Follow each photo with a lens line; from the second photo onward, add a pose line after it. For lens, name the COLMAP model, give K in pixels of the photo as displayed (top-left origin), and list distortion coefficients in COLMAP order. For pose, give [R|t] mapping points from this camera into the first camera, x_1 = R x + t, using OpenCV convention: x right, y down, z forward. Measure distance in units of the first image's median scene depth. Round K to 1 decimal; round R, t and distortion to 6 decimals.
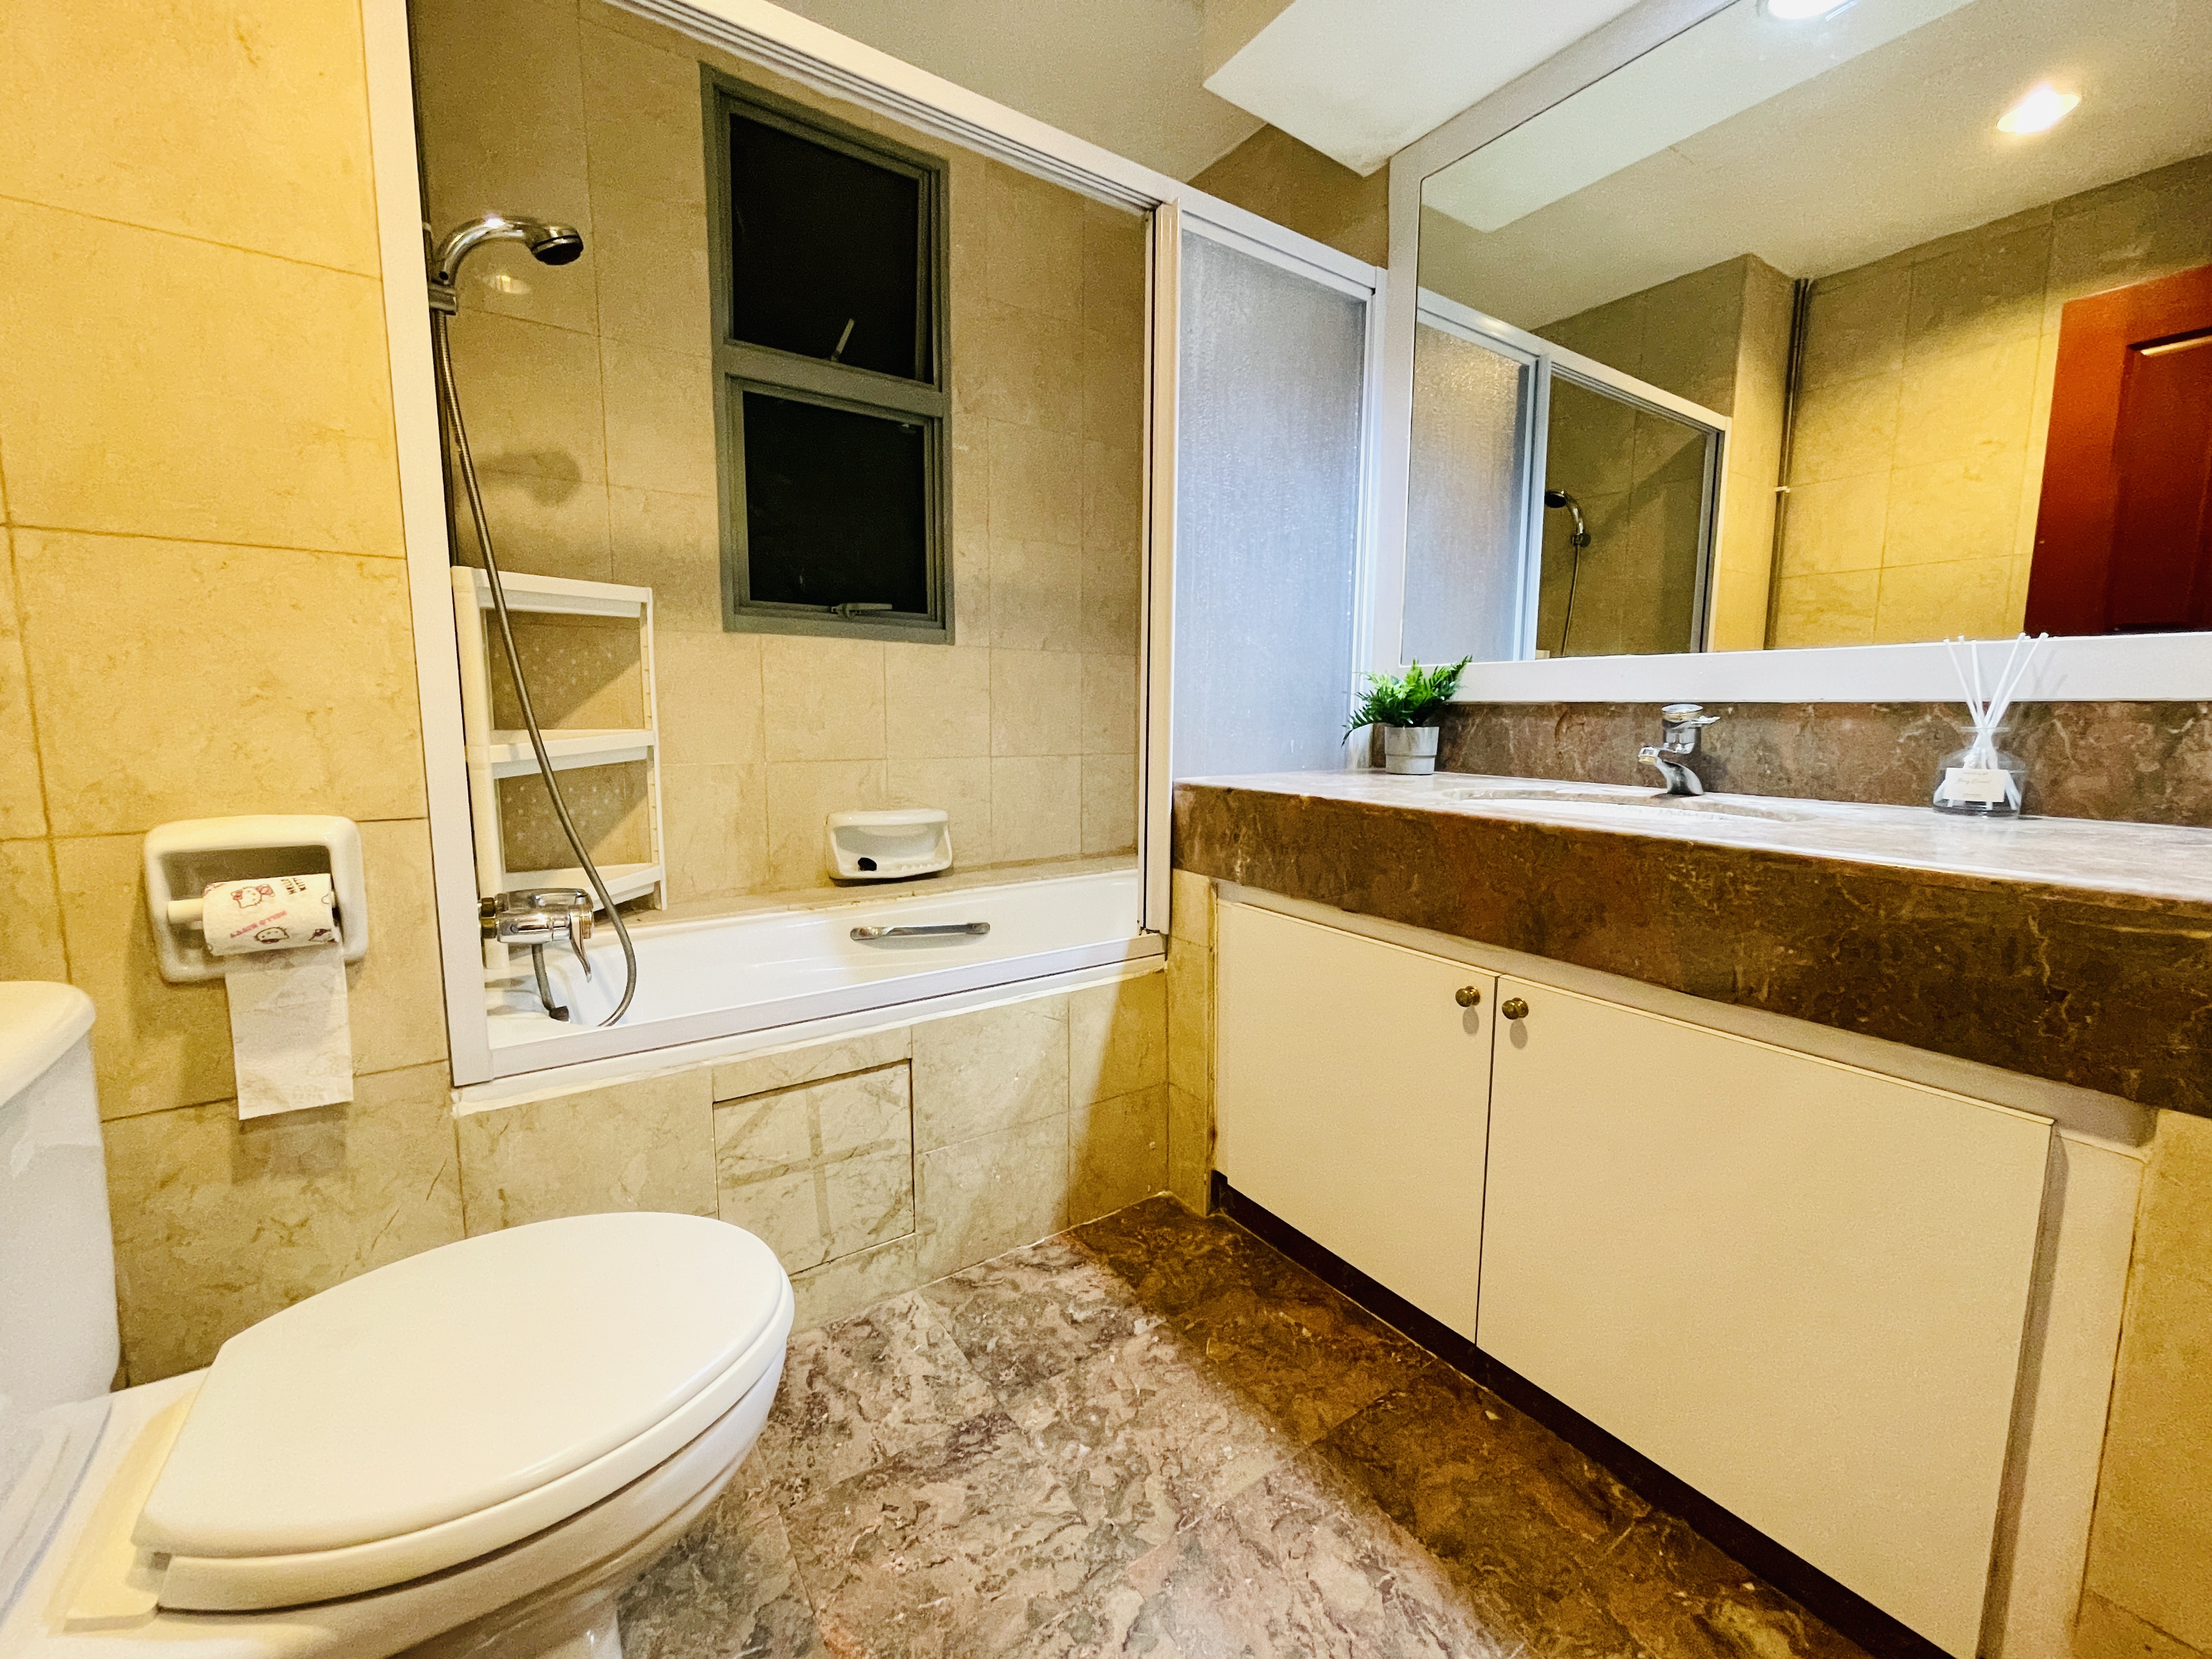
lens RADIAL K [[902.2, 0, 1106.0], [0, 902.2, 829.5], [0, 0, 1]] dist [-0.000147, 0.000546]
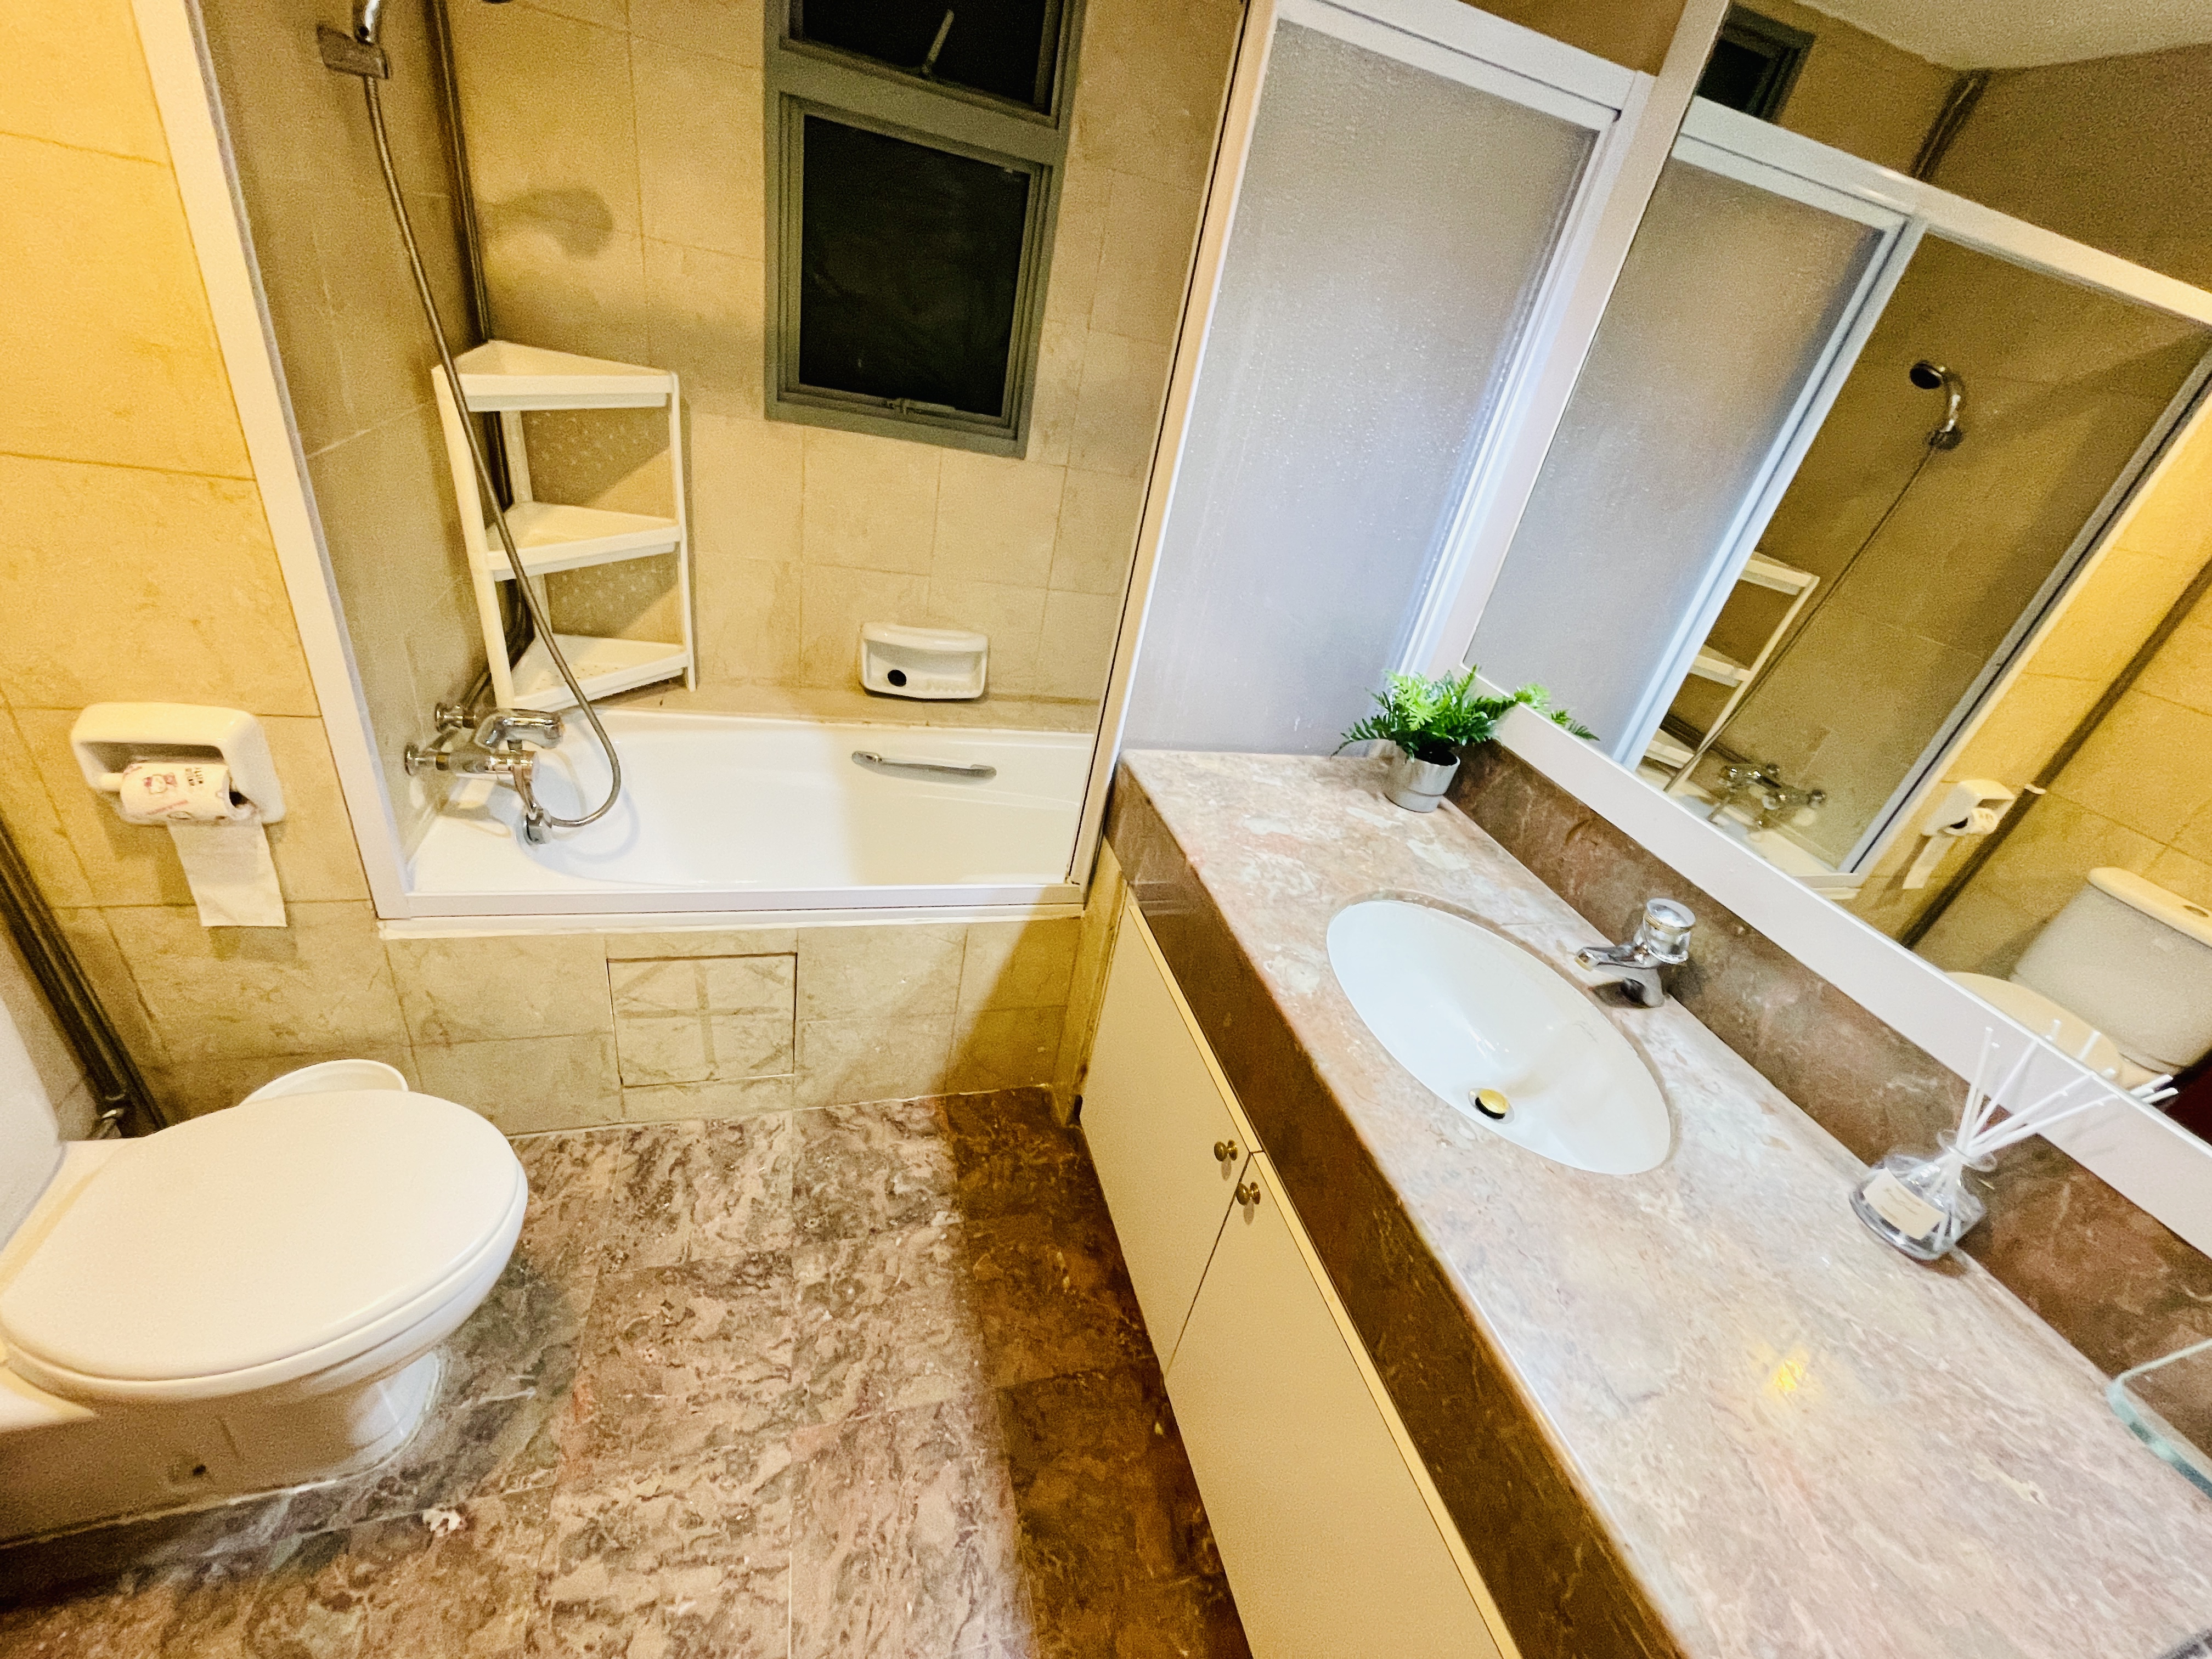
lens RADIAL K [[893.0, 0, 1110.7], [0, 893.0, 824.3], [0, 0, 1]] dist [-0.002535, -0.000372]
pose [[0.935359, 0.304420, -0.180089, 0.300898], [-0.217467, 0.896515, 0.385965, -0.403878], [0.278948, -0.321852, 0.904765, 0.183857]]
